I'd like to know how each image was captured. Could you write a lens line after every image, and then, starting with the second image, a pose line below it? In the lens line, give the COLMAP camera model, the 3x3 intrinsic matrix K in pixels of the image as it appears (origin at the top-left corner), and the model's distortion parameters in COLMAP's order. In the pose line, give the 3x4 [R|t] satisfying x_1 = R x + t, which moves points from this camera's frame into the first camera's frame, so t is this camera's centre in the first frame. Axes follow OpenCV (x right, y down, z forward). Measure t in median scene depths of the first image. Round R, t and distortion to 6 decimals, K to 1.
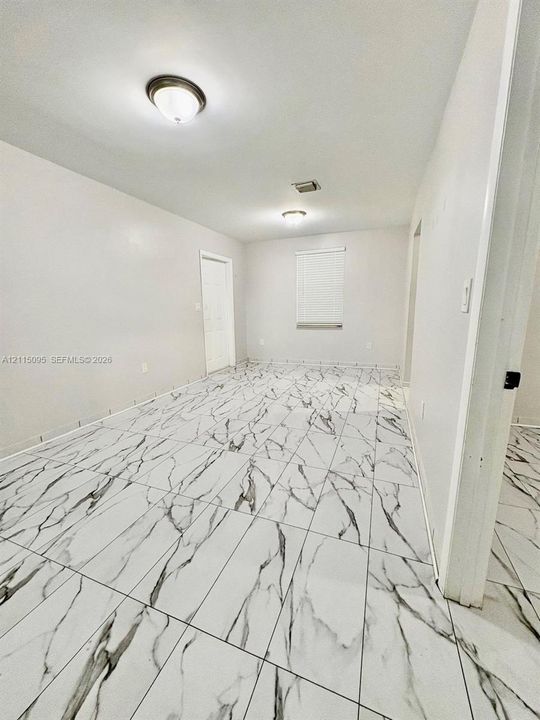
lens RADIAL K [[287.4, 0, 266.1], [0, 287.4, 356.4], [0, 0, 1]] dist [-0.000548, 0.001395]
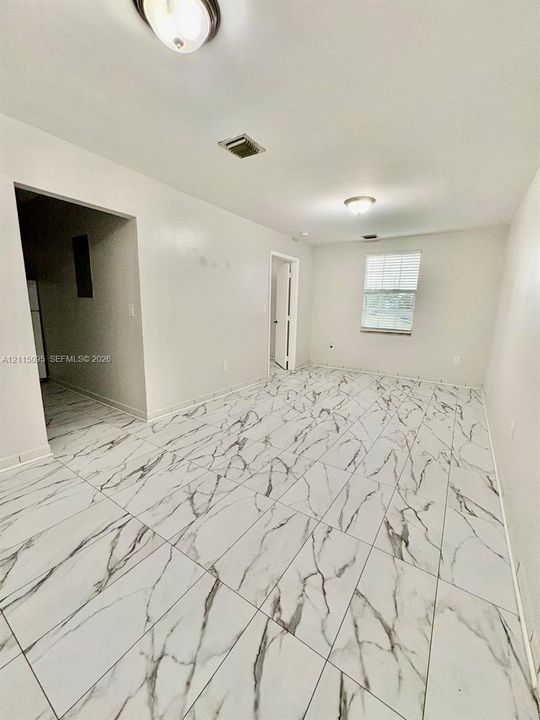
lens RADIAL K [[287.4, 0, 266.3], [0, 287.4, 364.5], [0, 0, 1]] dist [-0.000548, 0.001395]
pose [[-0.976119, -0.050590, 0.211262, -0.089559], [0.029320, 0.932925, 0.358876, -0.351672], [-0.215248, 0.356500, -0.909162, 1.877052]]
